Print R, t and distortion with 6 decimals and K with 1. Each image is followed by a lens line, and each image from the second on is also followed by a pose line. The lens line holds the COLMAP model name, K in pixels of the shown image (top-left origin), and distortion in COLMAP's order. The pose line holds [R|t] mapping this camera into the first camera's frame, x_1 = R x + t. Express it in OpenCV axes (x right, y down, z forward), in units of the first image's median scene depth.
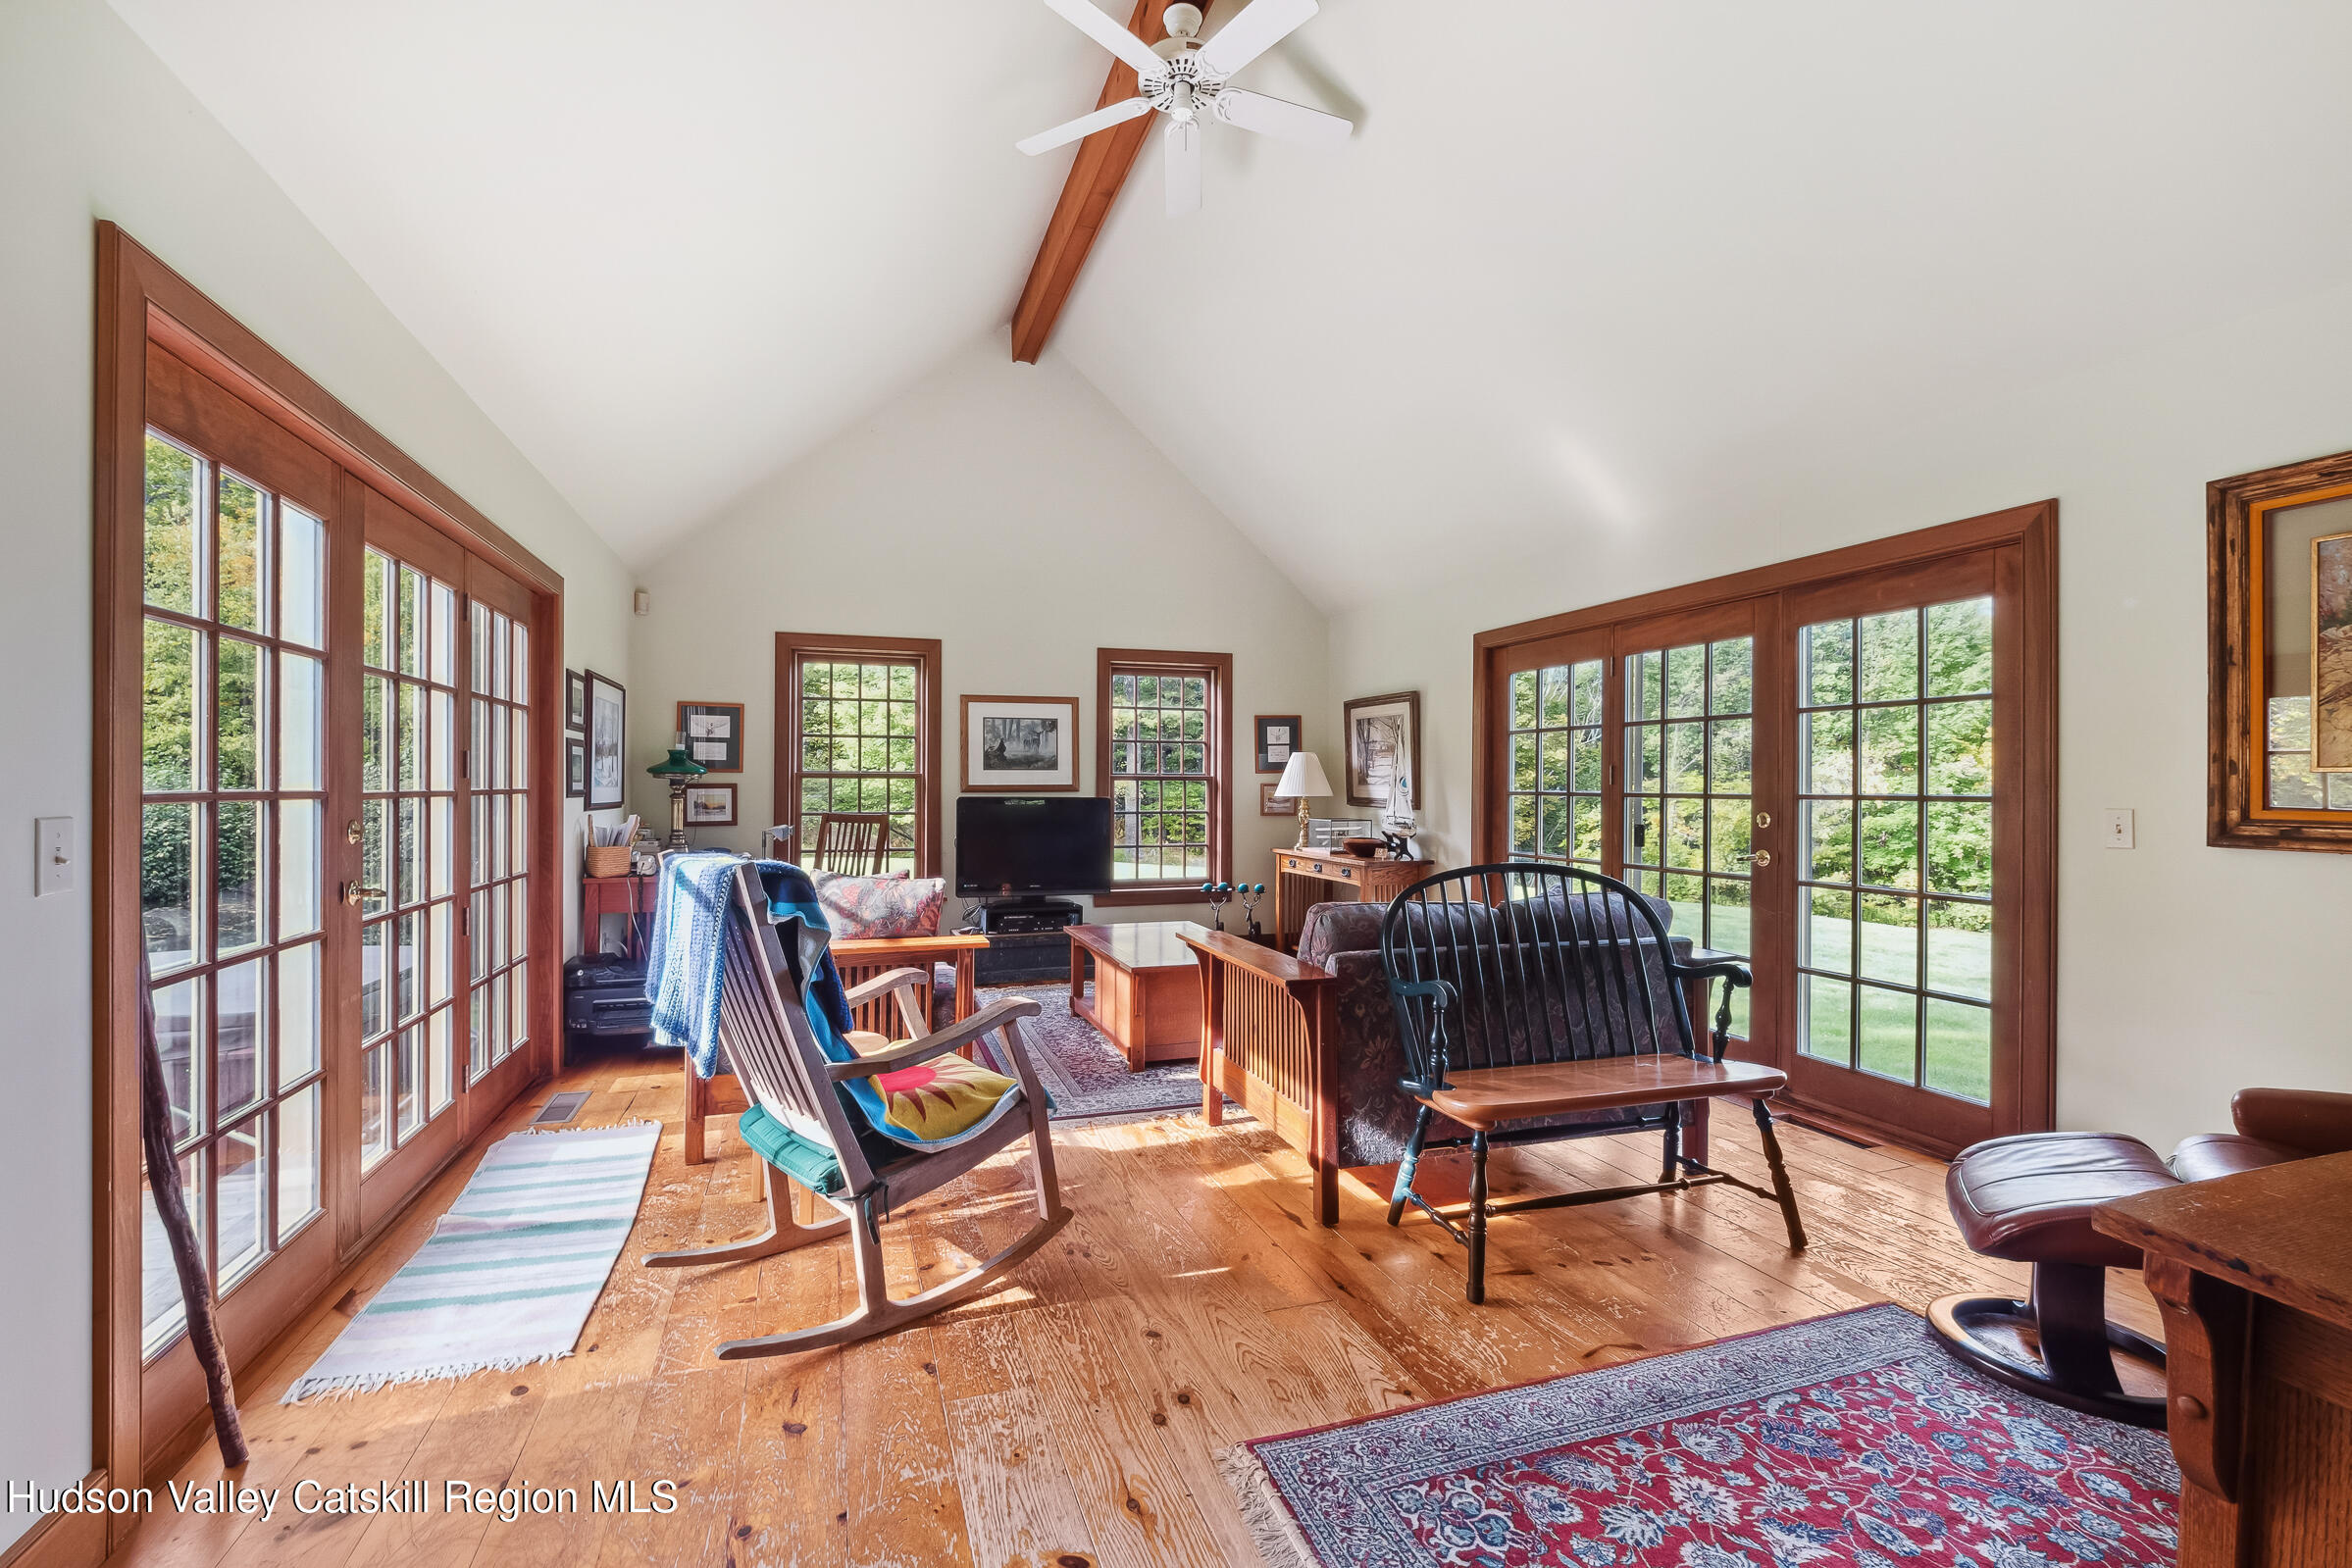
lens RADIAL K [[999.7, 0, 1176.0], [0, 999.7, 784.0], [0, 0, 1]] dist [-0.000348, 0.000025]
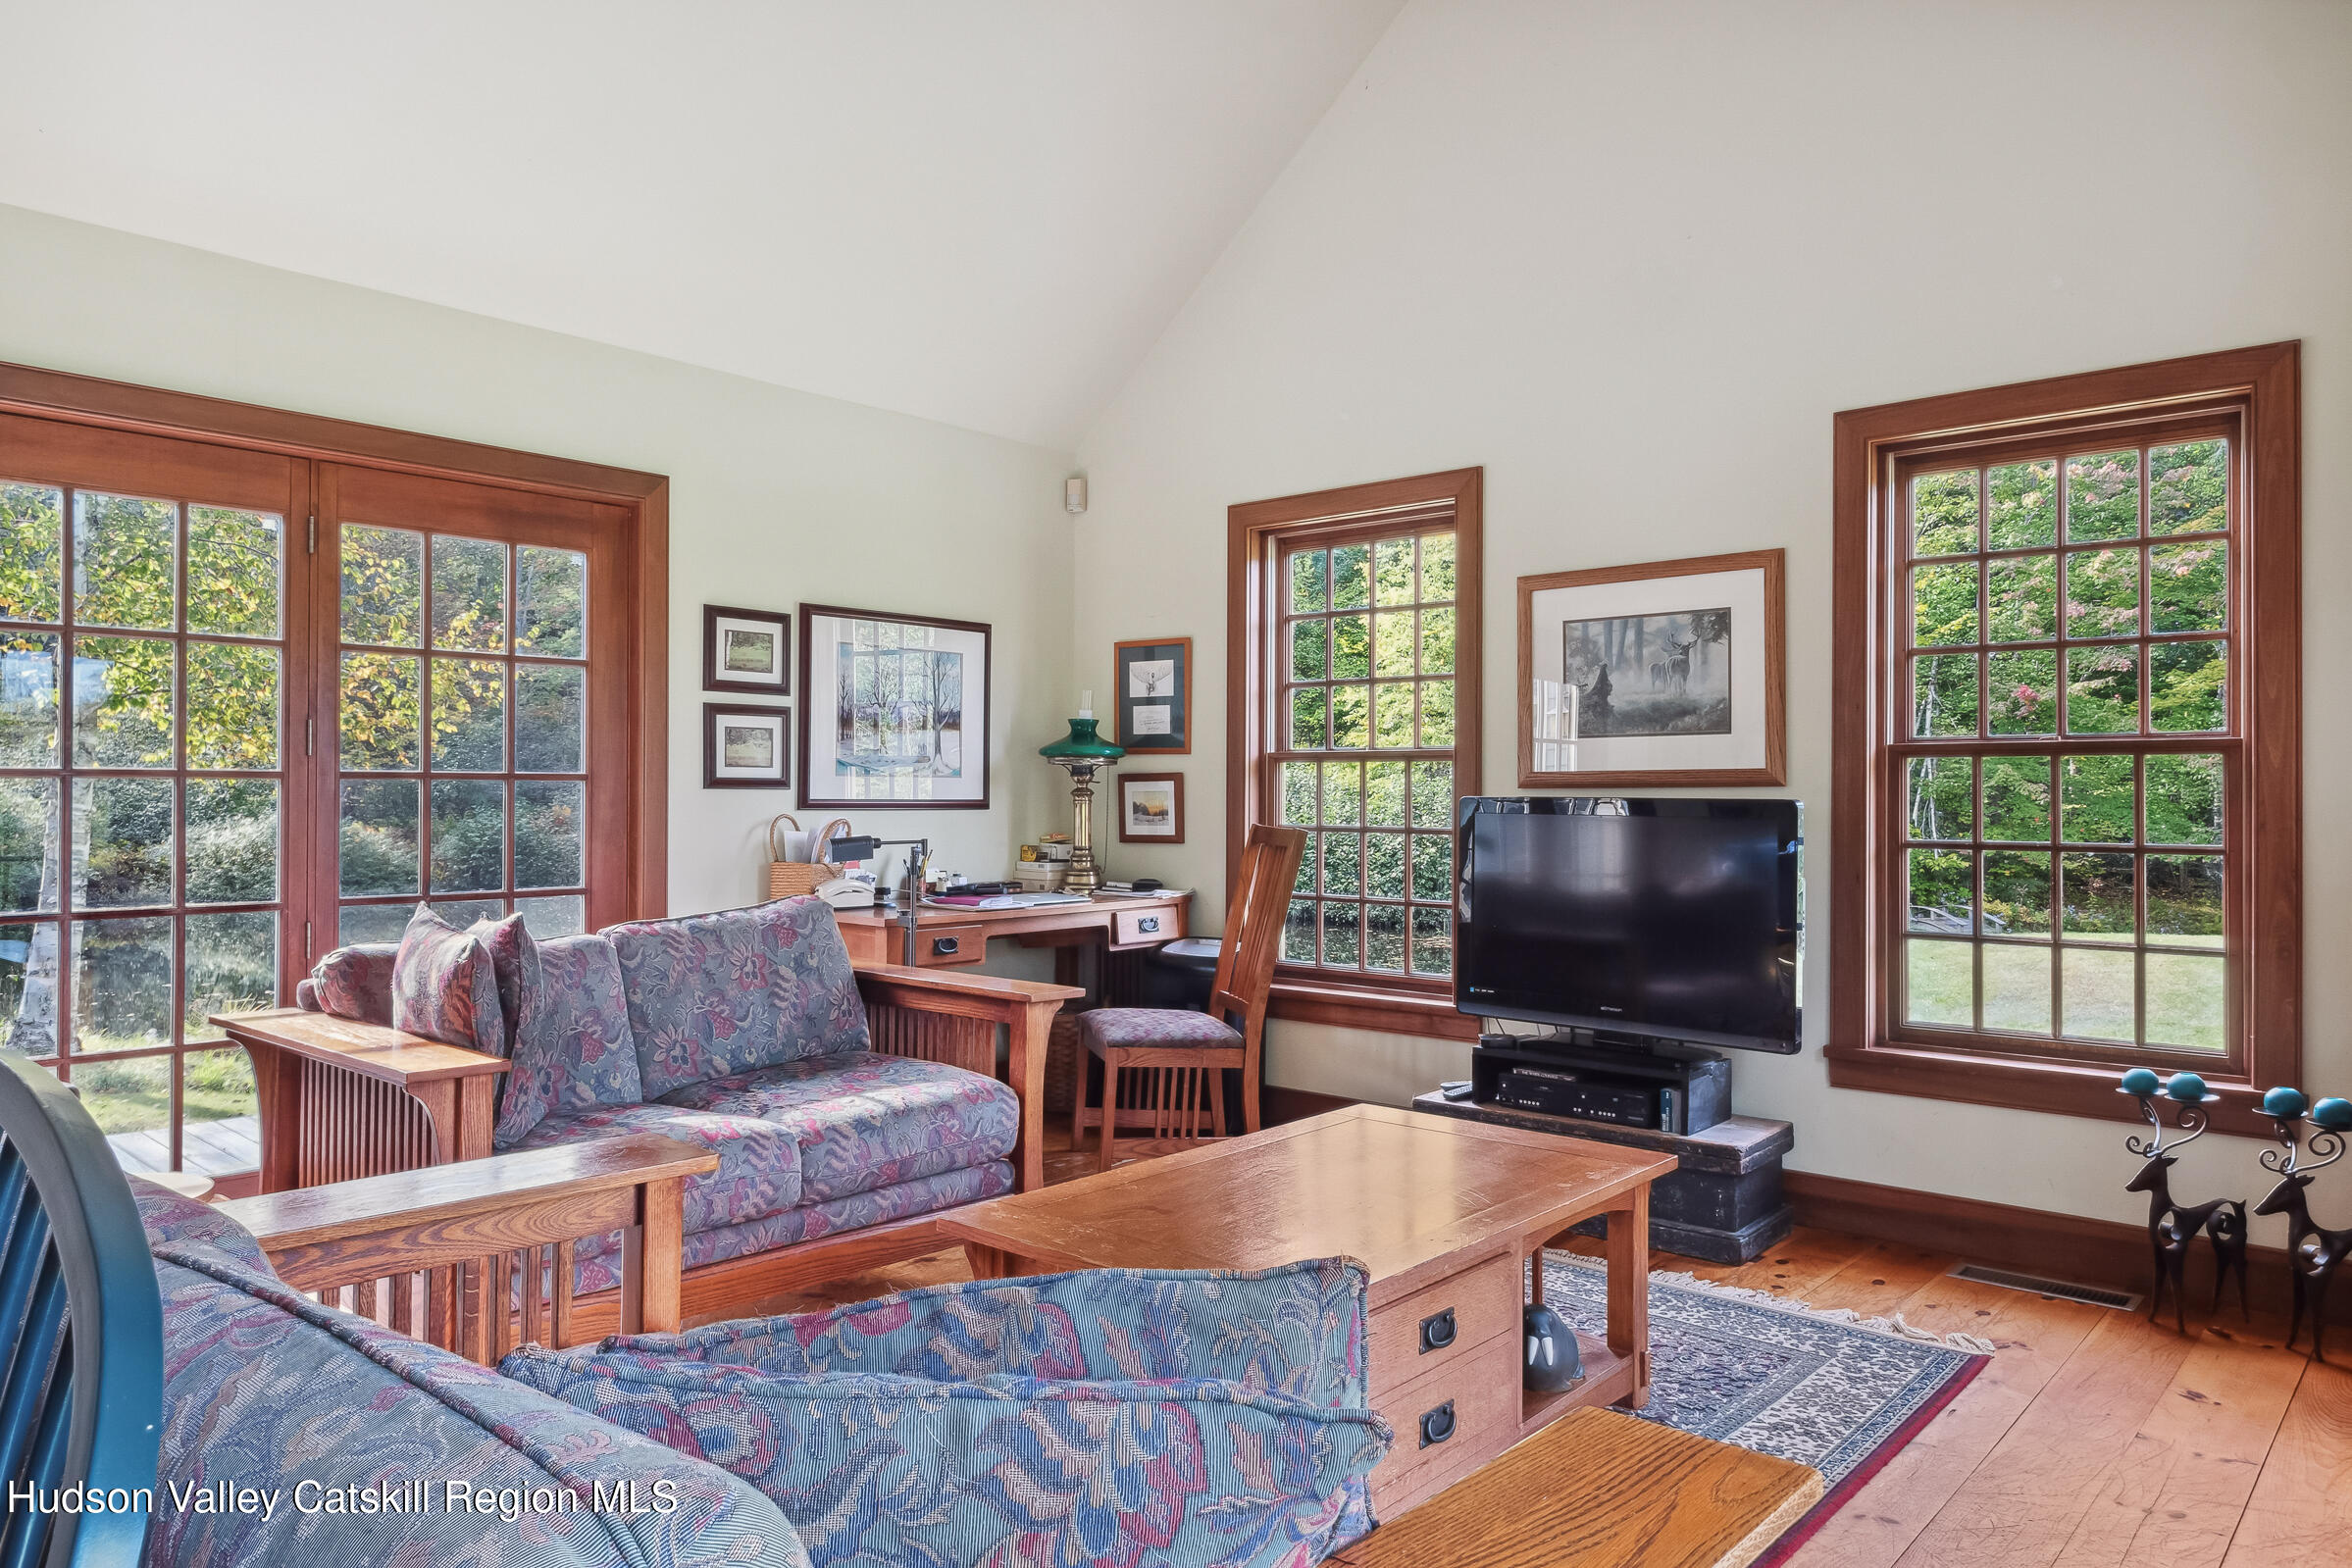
lens RADIAL K [[1542.7, 0, 1176.0], [0, 1542.7, 784.0], [0, 0, 1]] dist [-0.001041, -0.000059]
pose [[0.487265, -0.004659, -0.873242, 0.354422], [-0.000541, 0.999984, -0.005638, 0.011371], [0.873254, 0.003220, 0.487255, 0.553034]]
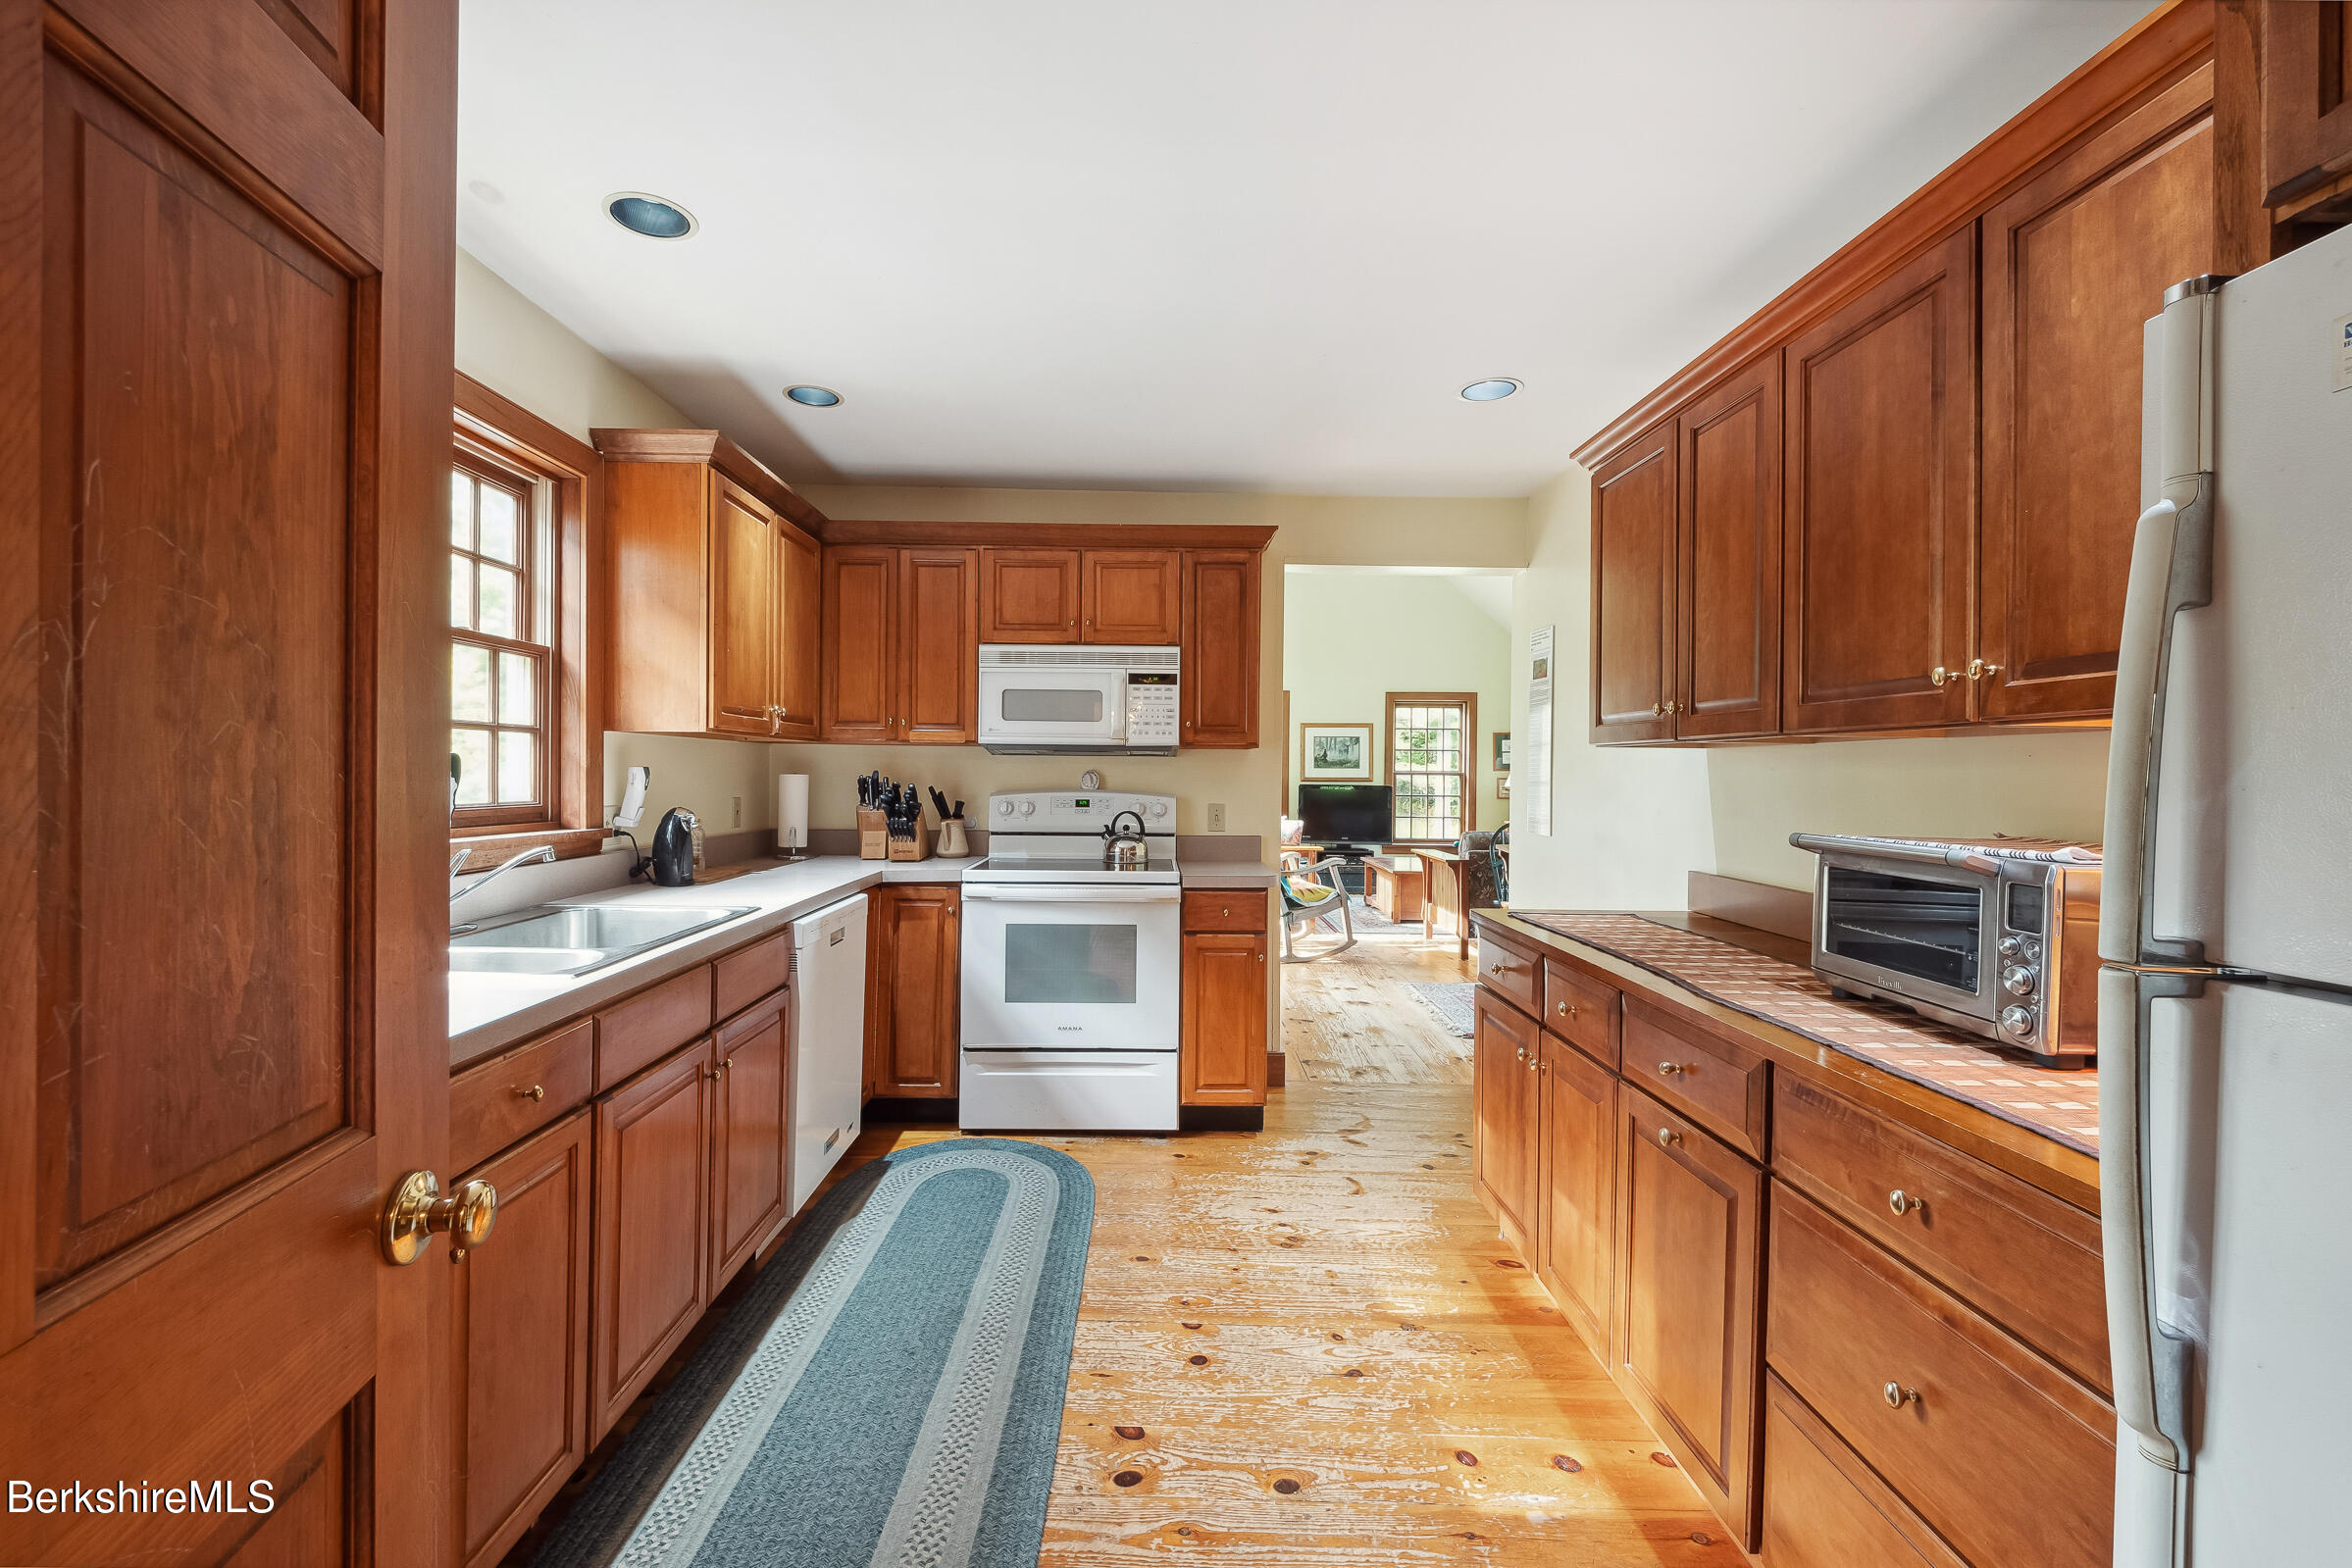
lens RADIAL K [[999.7, 0, 1176.0], [0, 999.7, 784.0], [0, 0, 1]] dist [-0.000348, 0.000025]
pose [[0.951953, 0.008278, -0.306133, 0.101898], [-0.005377, 0.999932, 0.010318, -0.004504], [0.306198, -0.008176, 0.951933, -0.682571]]
